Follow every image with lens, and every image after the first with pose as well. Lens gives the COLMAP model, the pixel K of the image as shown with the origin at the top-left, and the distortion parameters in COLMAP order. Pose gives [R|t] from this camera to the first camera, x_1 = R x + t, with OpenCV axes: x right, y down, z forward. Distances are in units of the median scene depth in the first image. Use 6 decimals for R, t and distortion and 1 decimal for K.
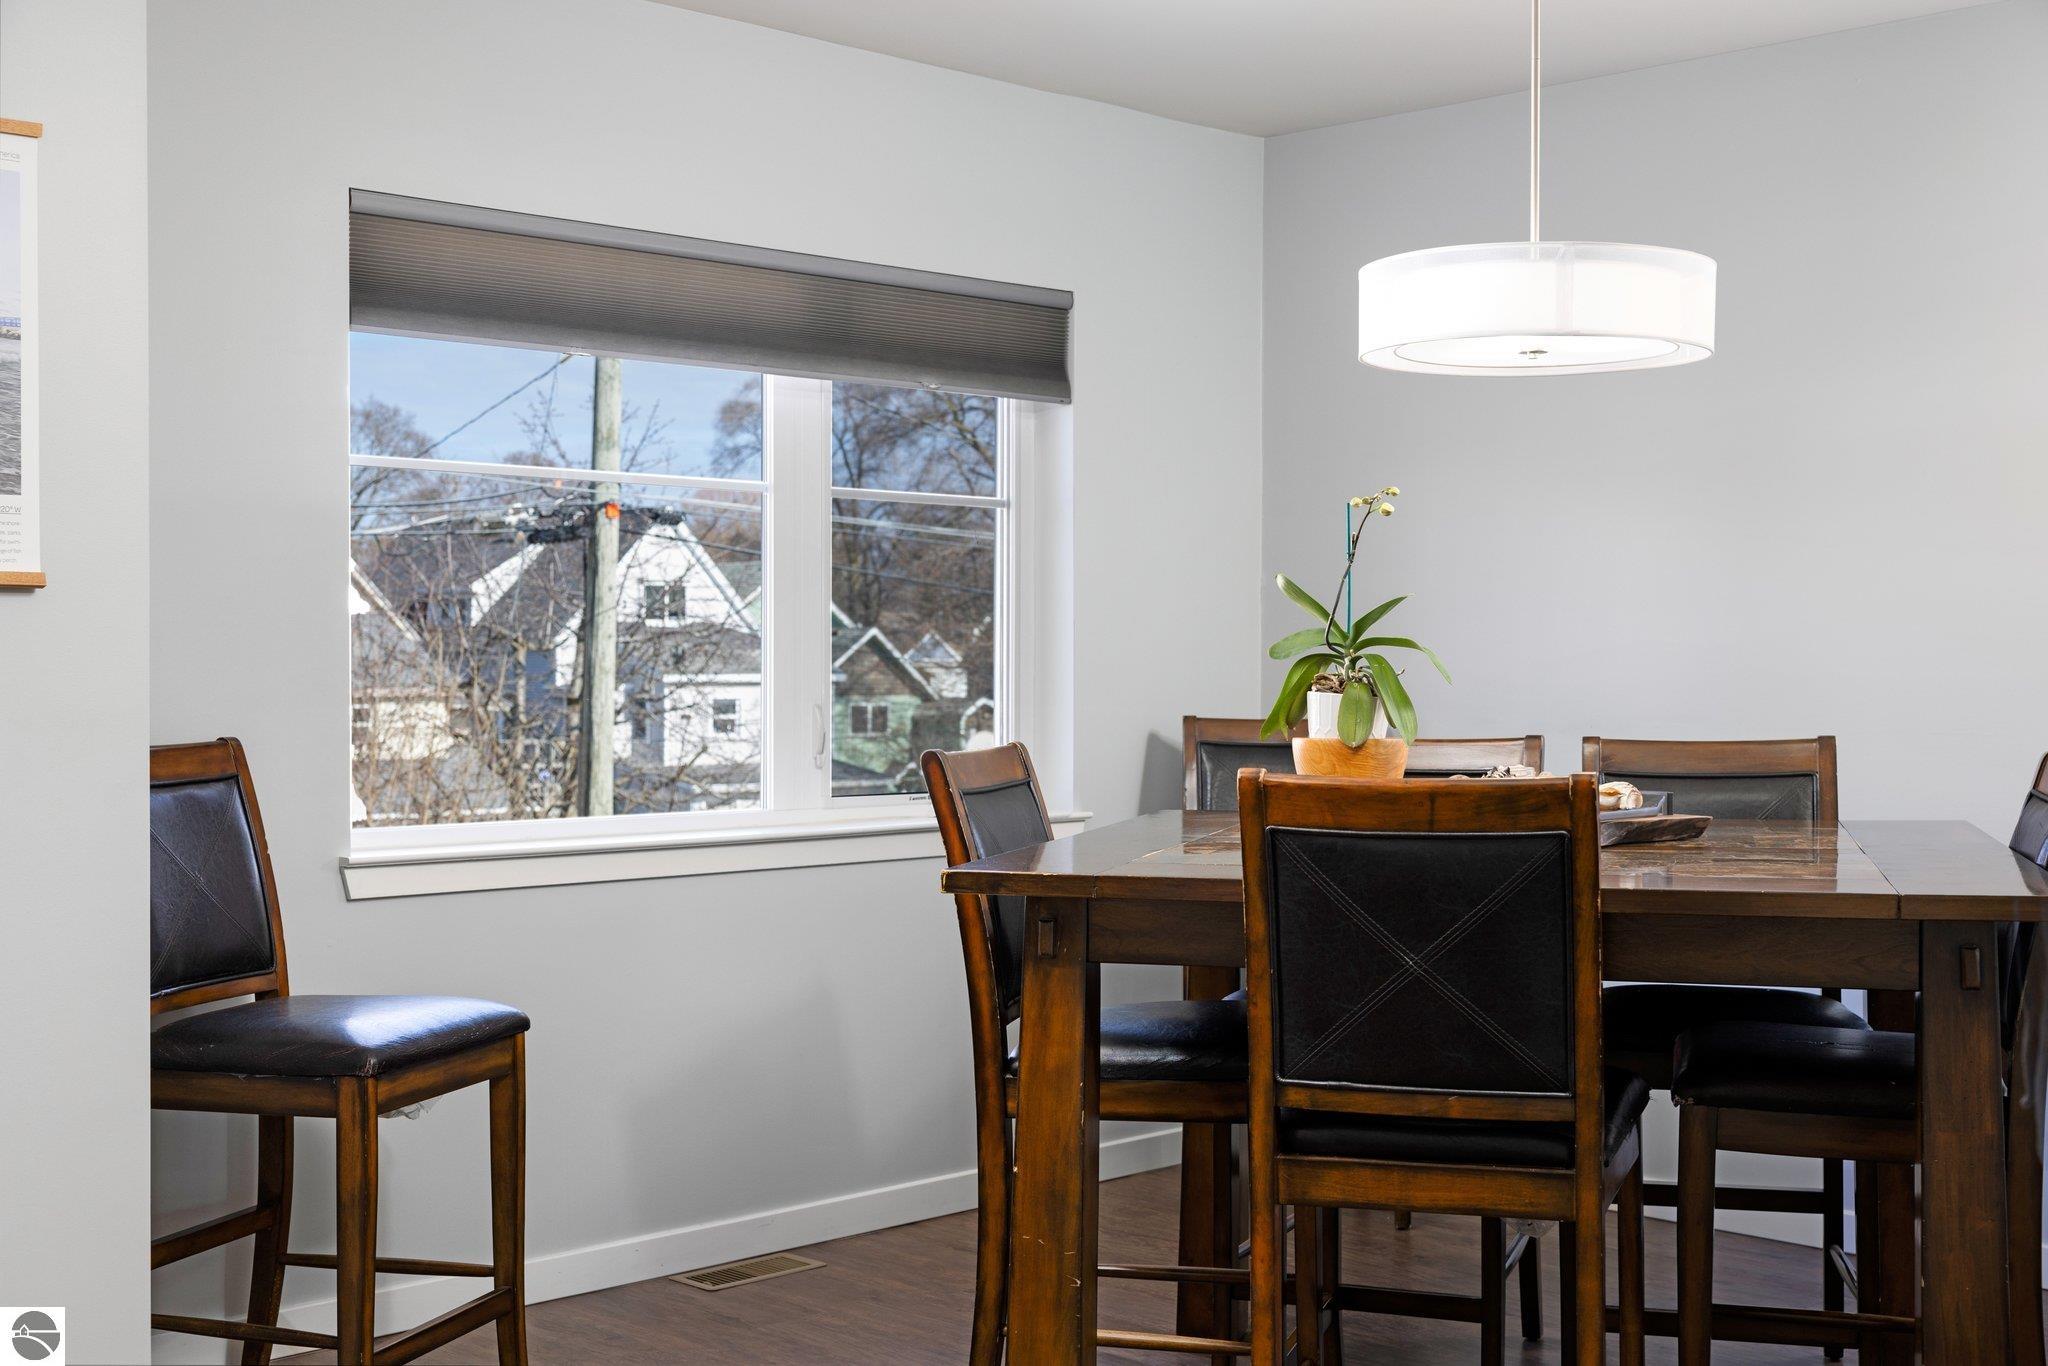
lens RADIAL K [[2497.6, 0, 1024.0], [0, 2497.6, 683.0], [0, 0, 1]] dist [0.003506, 0.006629]
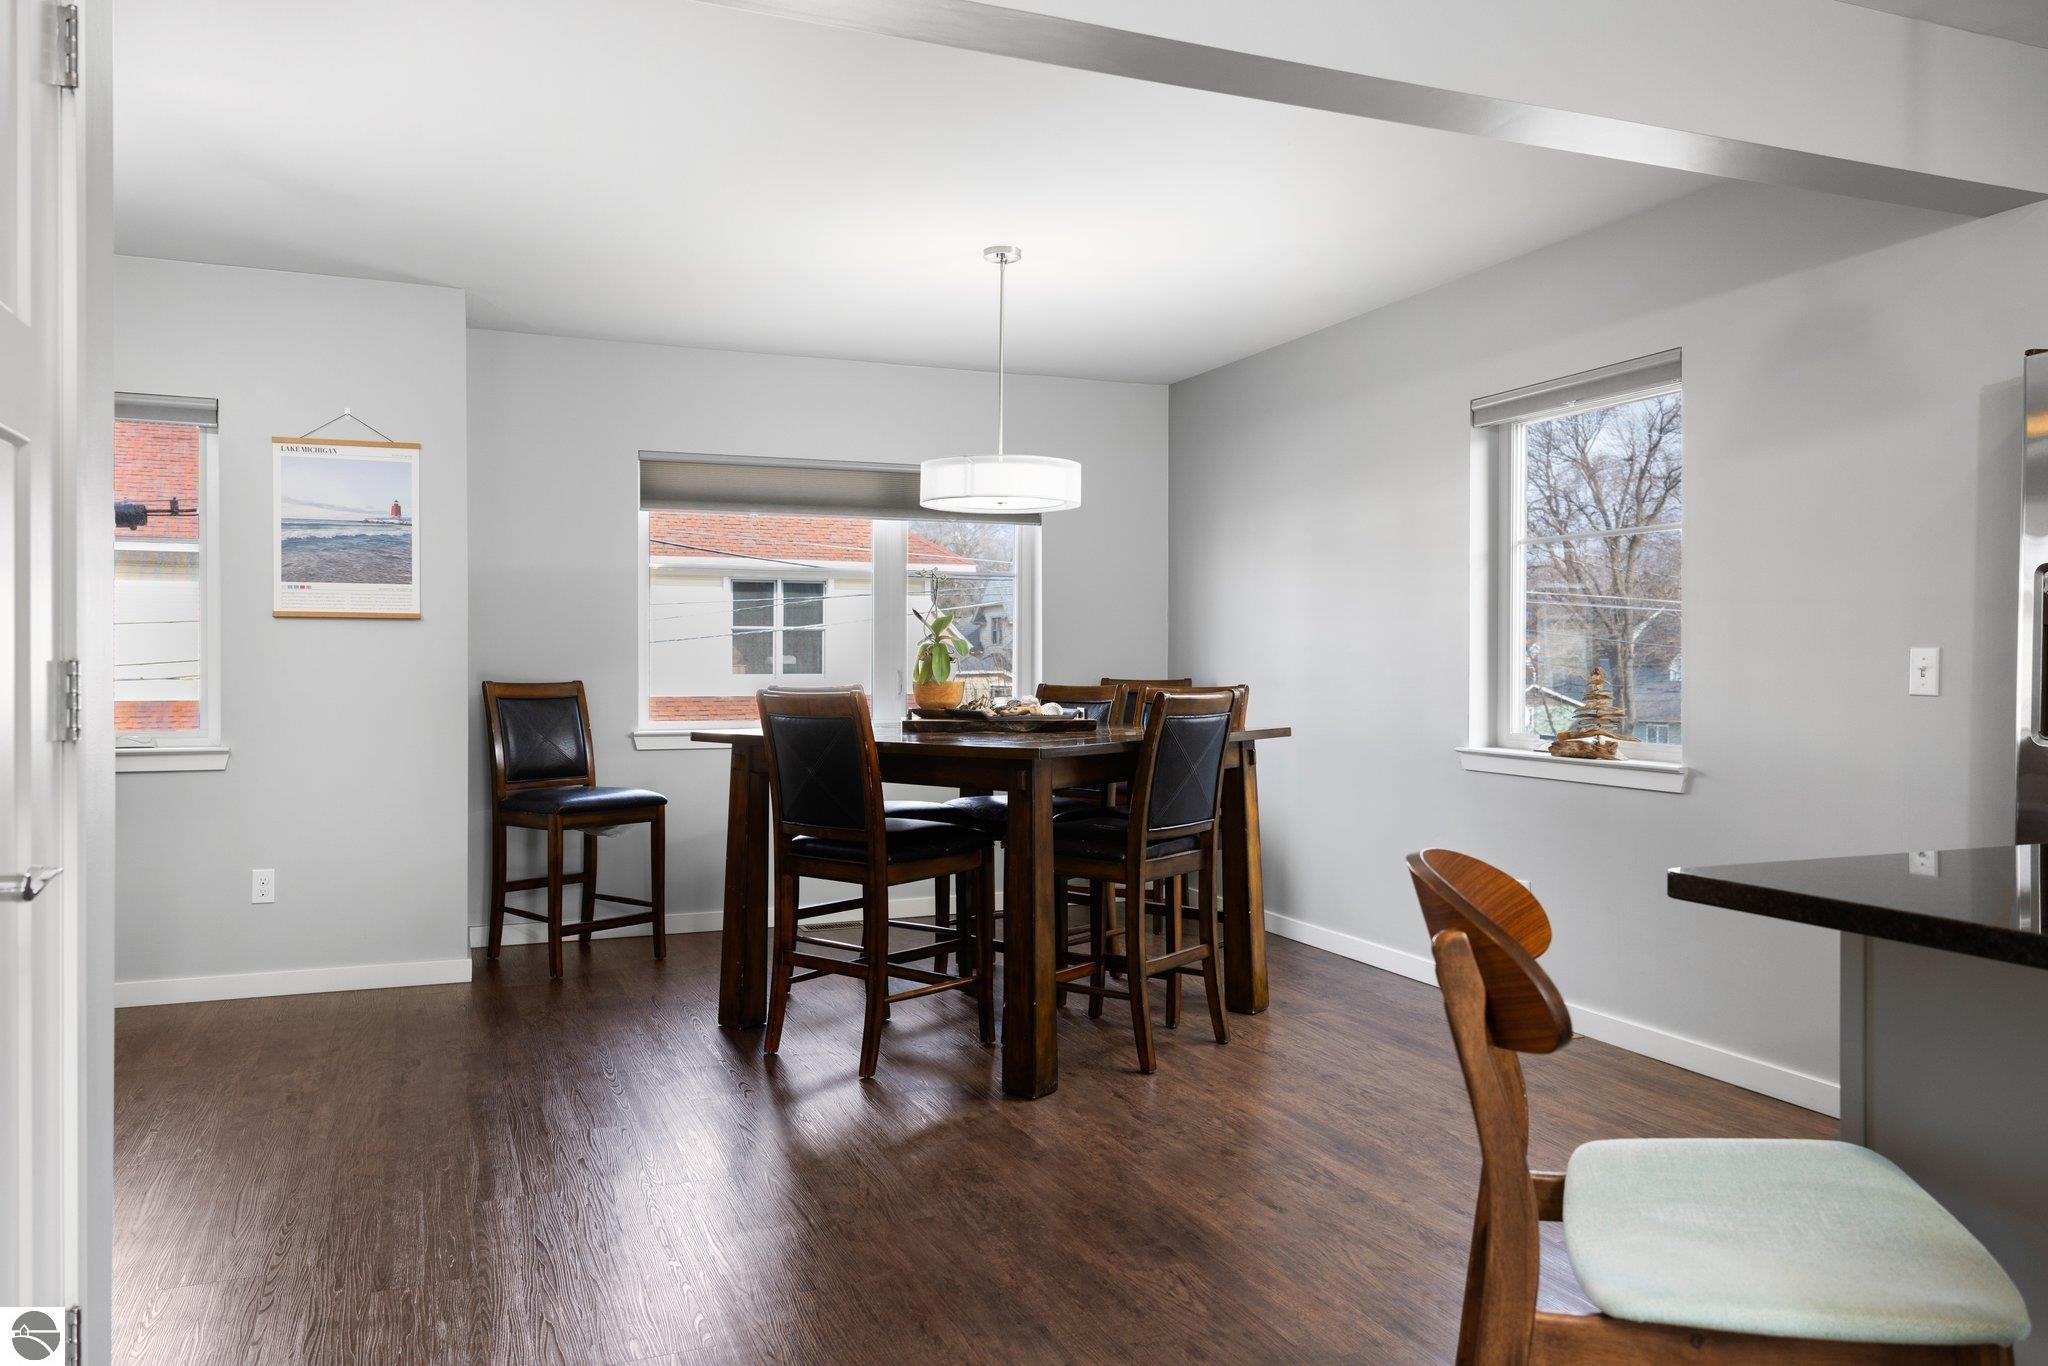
lens RADIAL K [[1436.3, 0, 1024.0], [0, 1436.3, 683.0], [0, 0, 1]] dist [0.001723, 0.001308]
pose [[0.931156, 0.009425, -0.364499, 0.641103], [-0.007315, 0.999948, 0.007169, 0.011915], [0.364548, -0.004009, 0.931176, -0.155422]]
